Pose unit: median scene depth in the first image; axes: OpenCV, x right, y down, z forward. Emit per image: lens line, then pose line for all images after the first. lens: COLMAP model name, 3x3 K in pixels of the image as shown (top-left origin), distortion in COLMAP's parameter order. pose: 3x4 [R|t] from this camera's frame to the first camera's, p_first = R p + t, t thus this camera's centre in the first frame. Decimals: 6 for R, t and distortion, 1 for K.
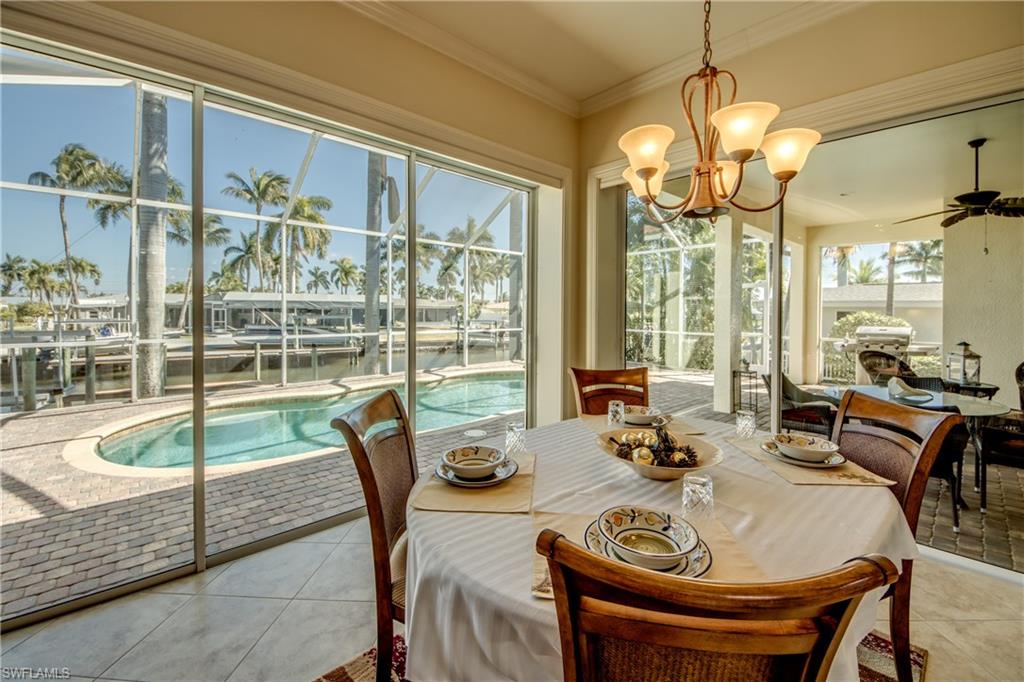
lens RADIAL K [[440.9, 0, 519.1], [0, 440.9, 319.8], [0, 0, 1]] dist [-0.014758, -0.000562]
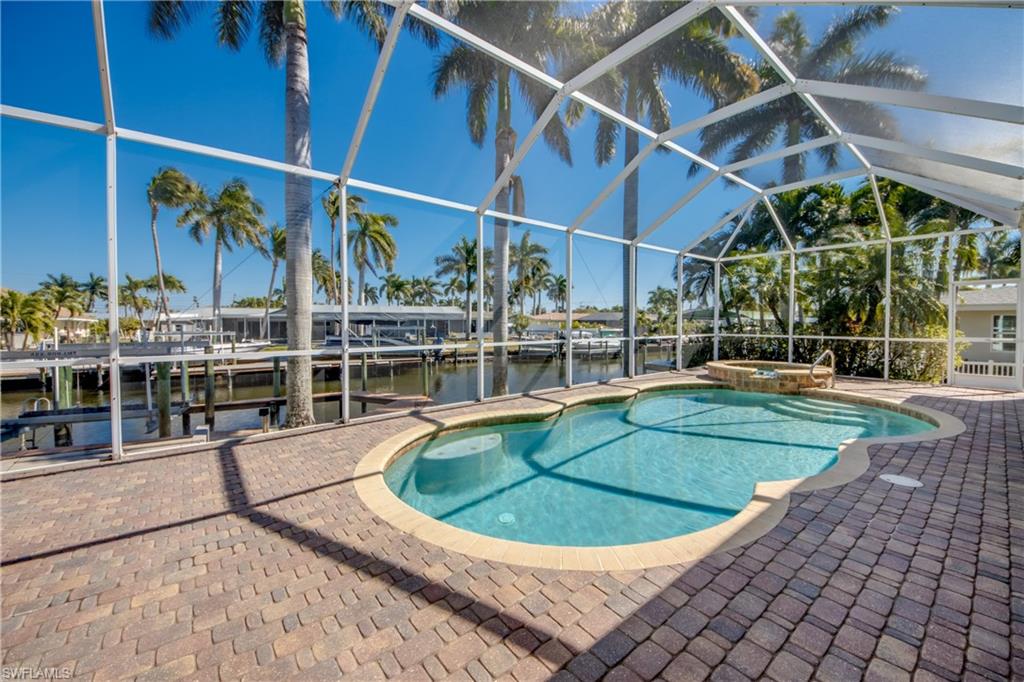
lens RADIAL K [[395.8, 0, 495.3], [0, 395.8, 333.6], [0, 0, 1]] dist [-0.003548, -0.005163]
pose [[0.998745, -0.007103, -0.049569, -0.177170], [0.007303, 0.999966, 0.003854, 0.005092], [0.049540, -0.004211, 0.998763, 0.084328]]
